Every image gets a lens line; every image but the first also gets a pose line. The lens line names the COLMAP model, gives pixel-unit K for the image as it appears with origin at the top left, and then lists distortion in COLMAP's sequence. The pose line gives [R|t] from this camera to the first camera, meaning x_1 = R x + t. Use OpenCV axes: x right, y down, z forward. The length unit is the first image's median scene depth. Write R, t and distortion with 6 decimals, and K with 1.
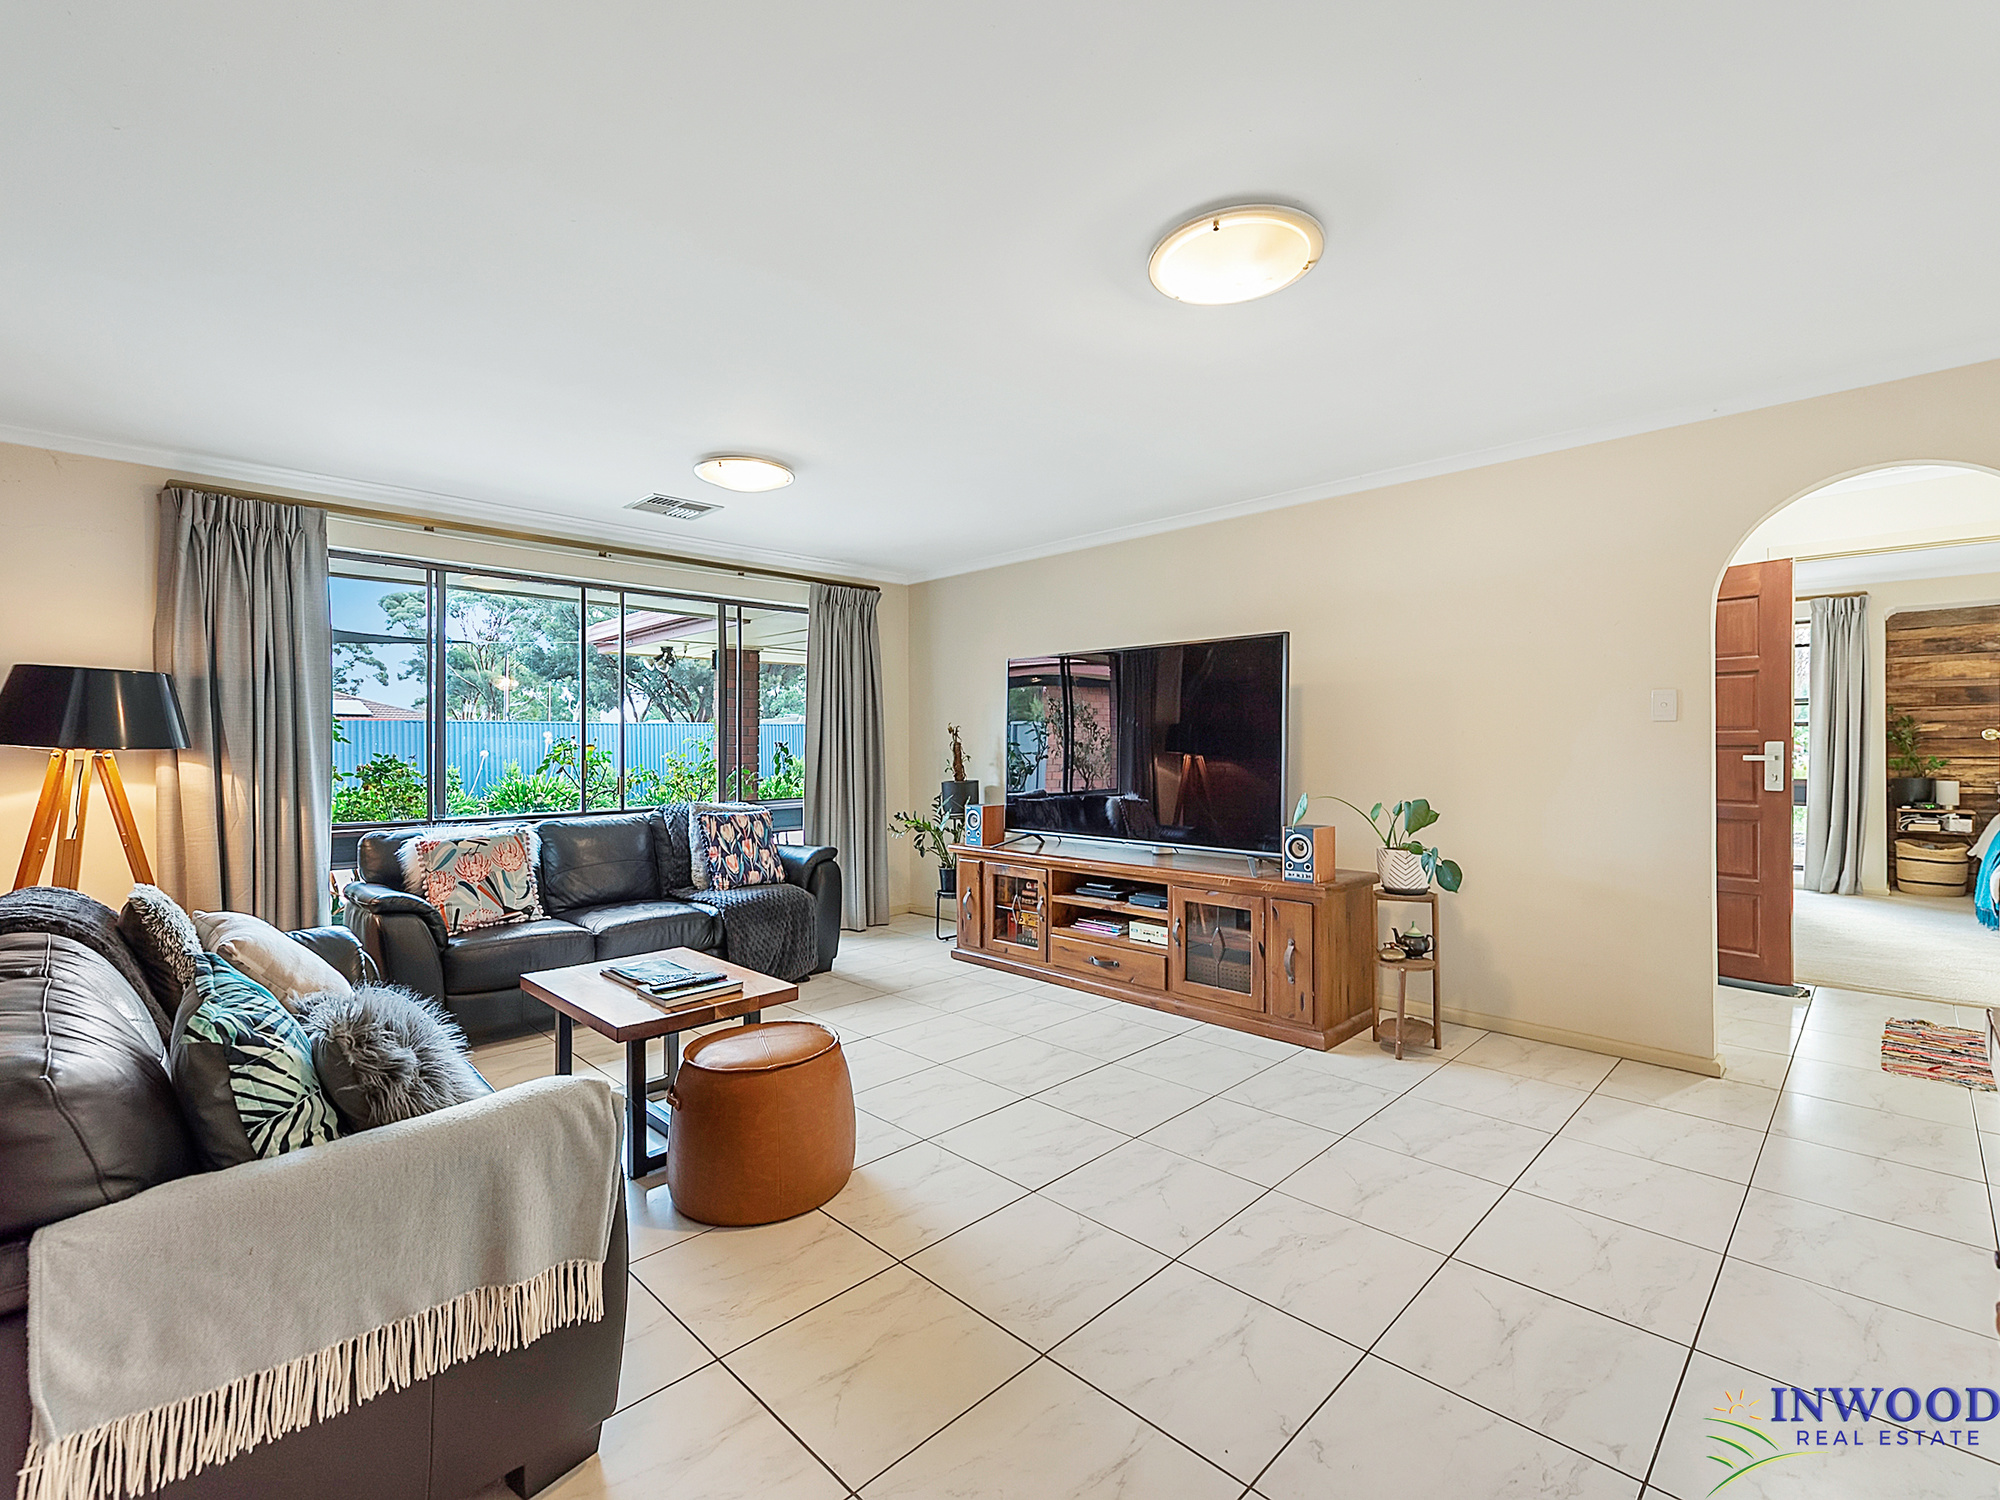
lens RADIAL K [[919.2, 0, 1023.1], [0, 919.2, 728.4], [0, 0, 1]] dist [0.009975, 0.000003]
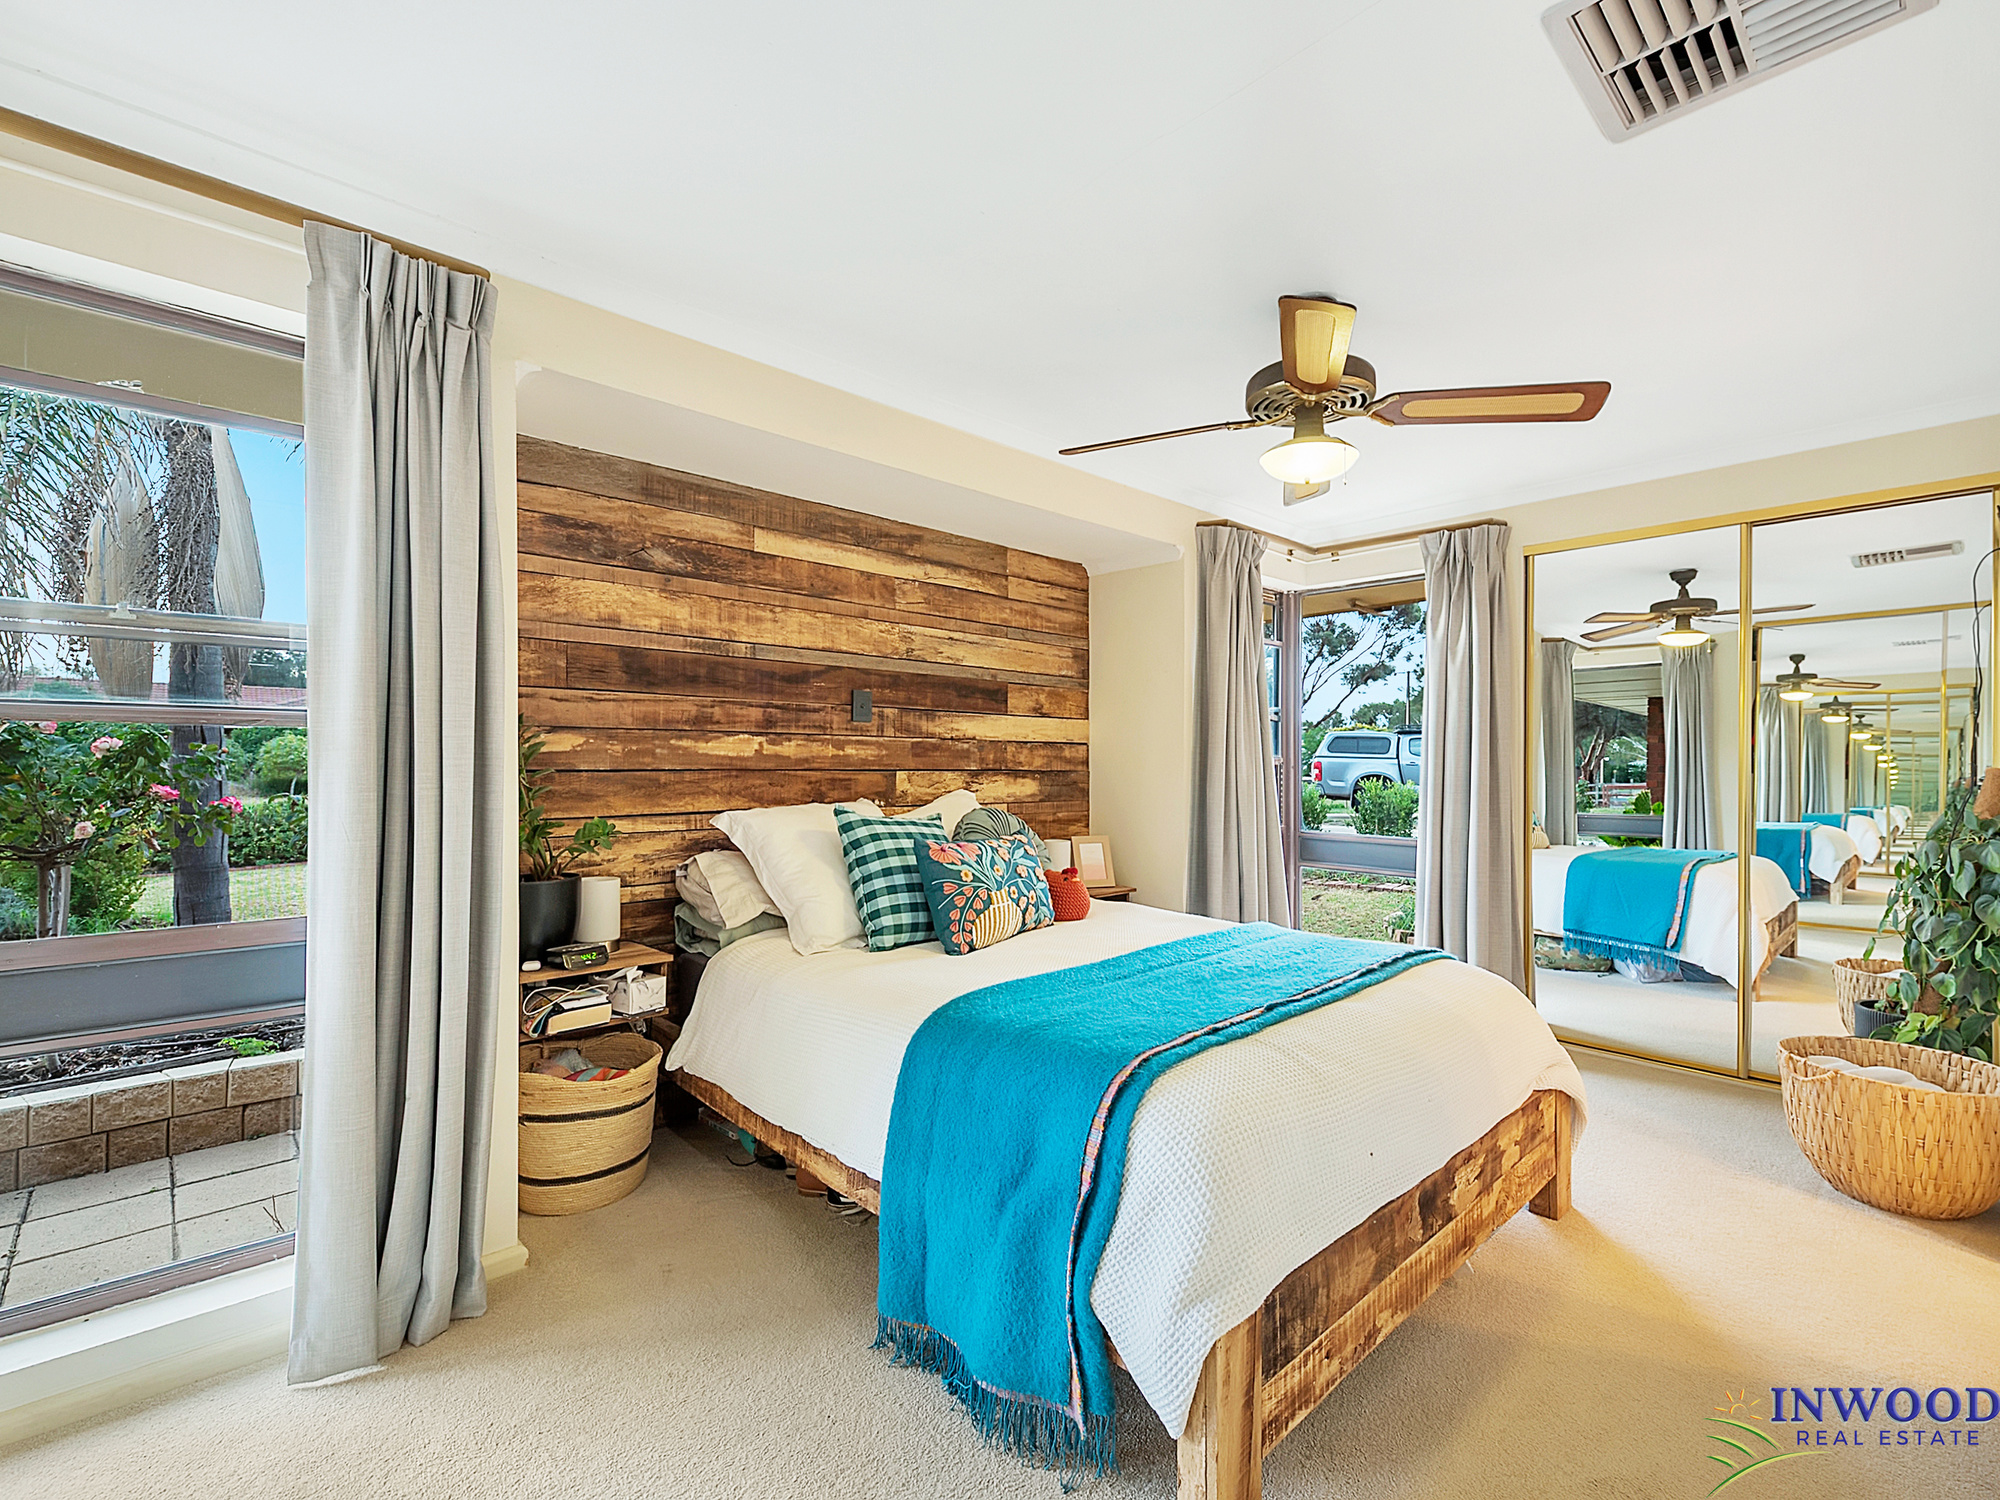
lens RADIAL K [[894.4, 0, 997.5], [0, 894.4, 766.9], [0, 0, 1]] dist [0.000687, -0.000893]
pose [[0.045933, 0.003533, 0.998938, 0.893387], [-0.011792, 0.999926, -0.002994, 0.012036], [-0.998875, -0.011642, 0.045972, 1.166497]]
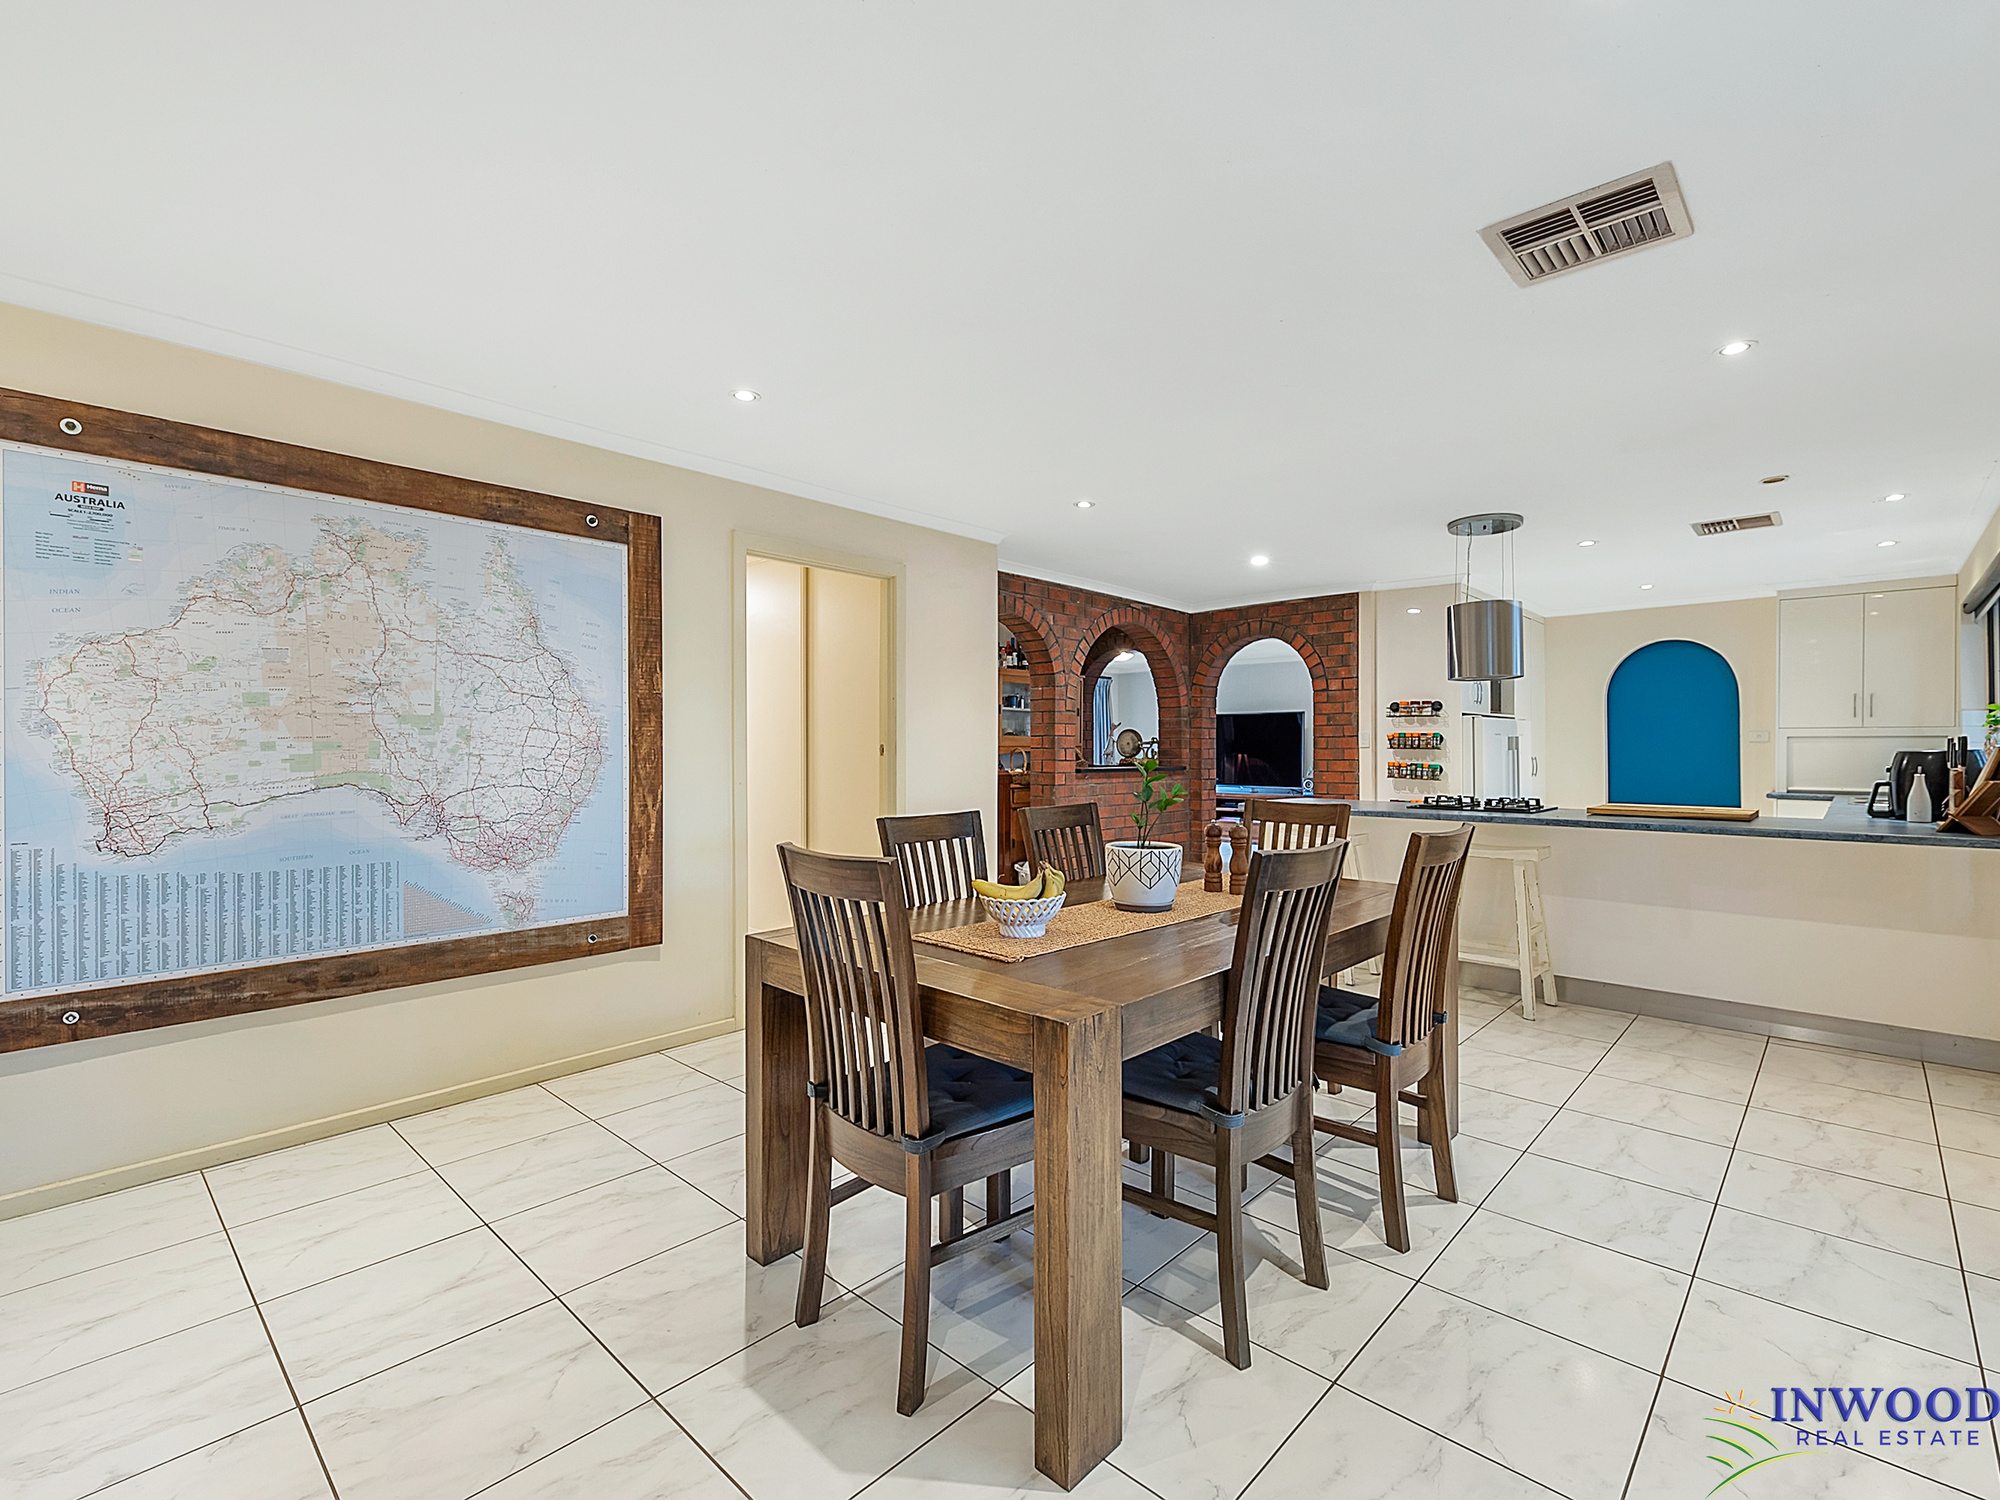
lens RADIAL K [[907.0, 0, 1007.2], [0, 907.0, 744.2], [0, 0, 1]] dist [0.002413, 0.000109]
pose [[0.999749, 0.008699, 0.020638, -0.556525], [-0.008840, 0.999938, 0.006733, -0.009644], [-0.020578, -0.006914, 0.999764, -1.445542]]
